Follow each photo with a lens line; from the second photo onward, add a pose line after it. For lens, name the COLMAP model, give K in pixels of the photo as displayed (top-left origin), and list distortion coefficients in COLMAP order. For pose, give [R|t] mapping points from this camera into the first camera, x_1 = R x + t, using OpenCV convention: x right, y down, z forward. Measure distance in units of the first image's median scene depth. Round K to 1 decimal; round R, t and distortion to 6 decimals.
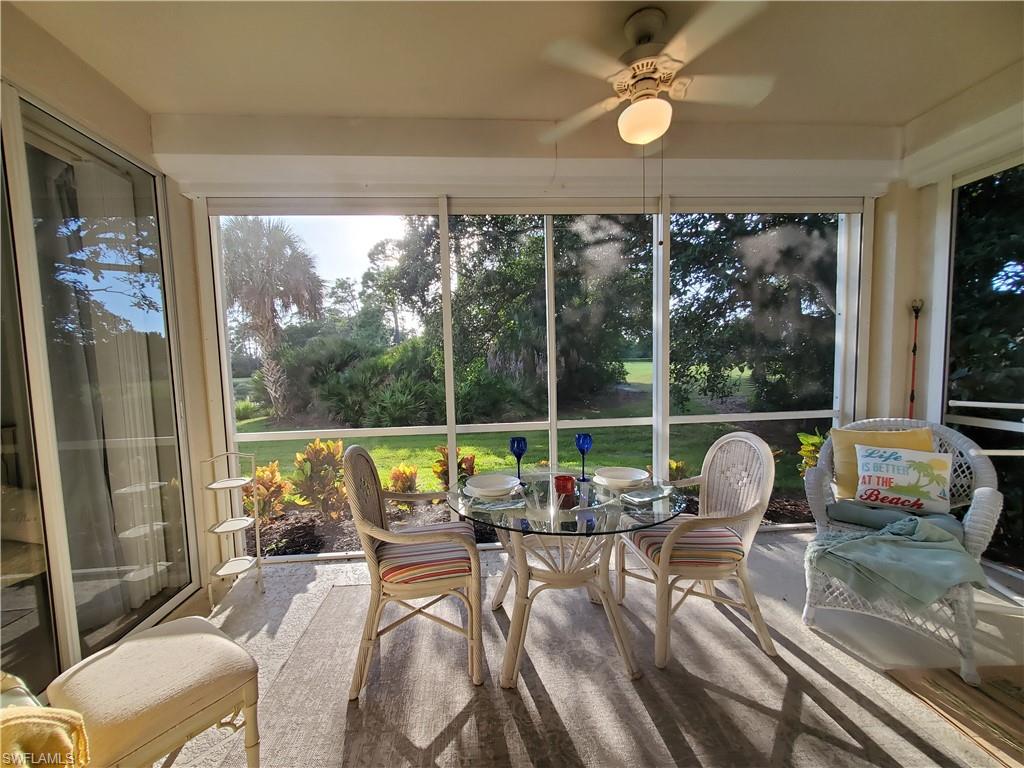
lens RADIAL K [[407.4, 0, 501.1], [0, 407.4, 391.7], [0, 0, 1]] dist [0.000584, -0.000487]
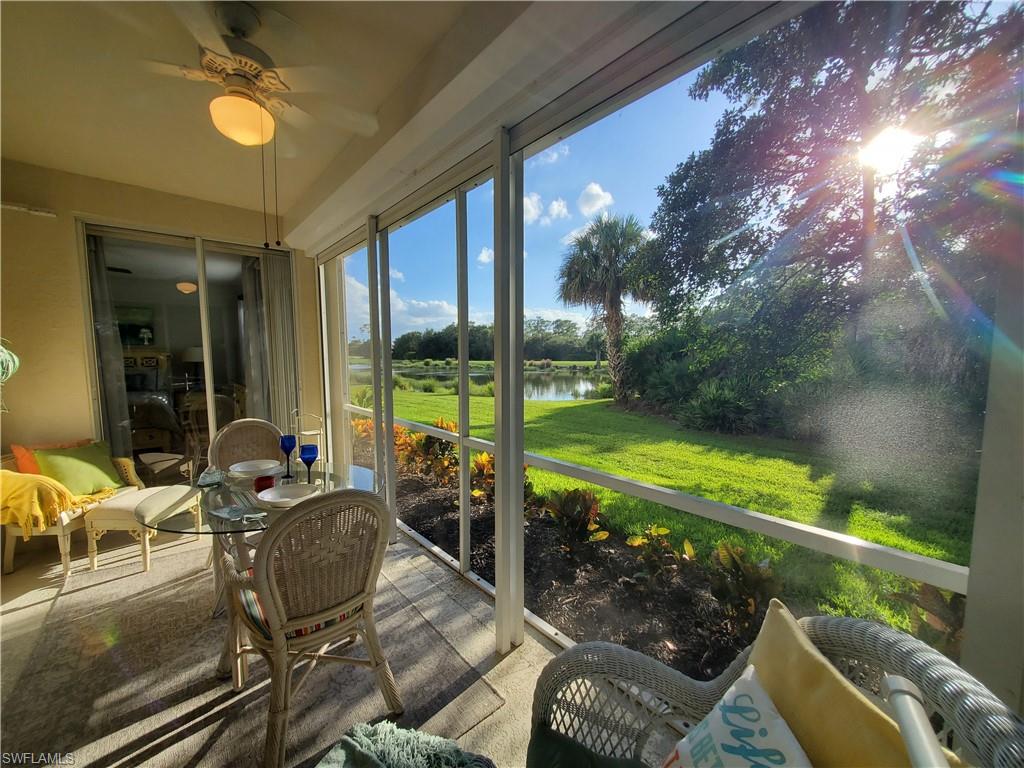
lens RADIAL K [[407.4, 0, 501.1], [0, 407.4, 391.7], [0, 0, 1]] dist [0.000584, -0.000487]
pose [[0.577157, 0.103951, -0.809990, 1.077852], [-0.074775, 0.994426, 0.074340, -0.114327], [0.813202, 0.017661, 0.581713, 0.677074]]
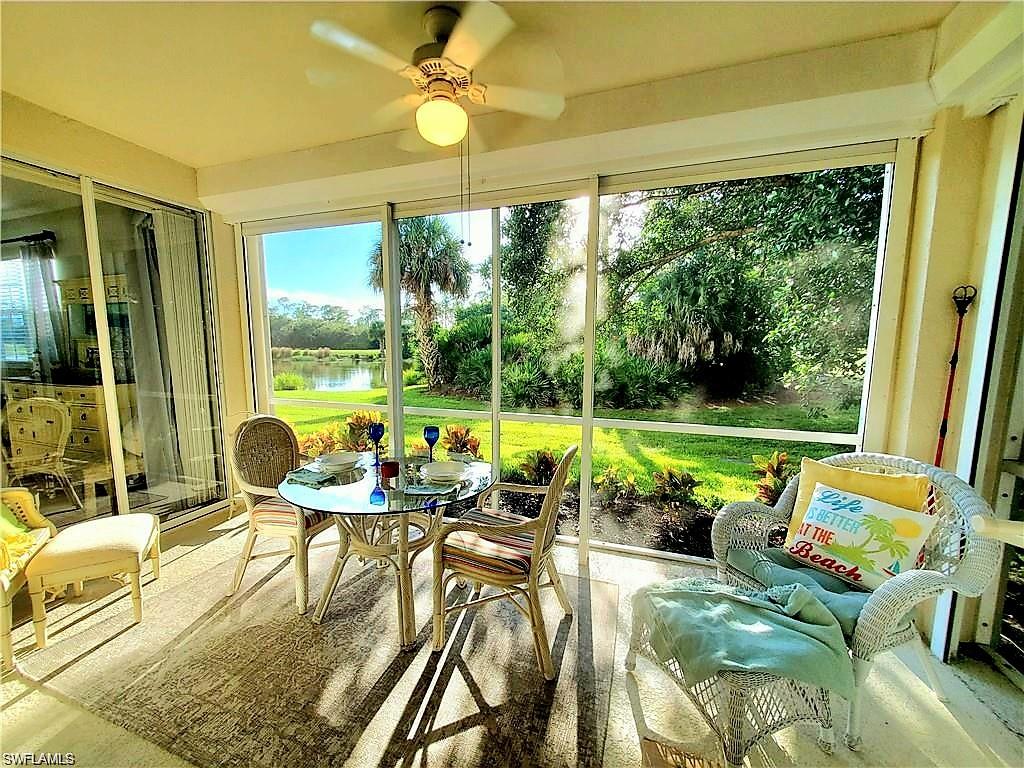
lens RADIAL K [[407.4, 0, 501.1], [0, 407.4, 391.7], [0, 0, 1]] dist [0.000584, -0.000487]
pose [[0.914665, 0.081026, -0.396009, 0.668660], [-0.060151, 0.996079, 0.064873, -0.056145], [0.399713, -0.035516, 0.915952, 0.083354]]
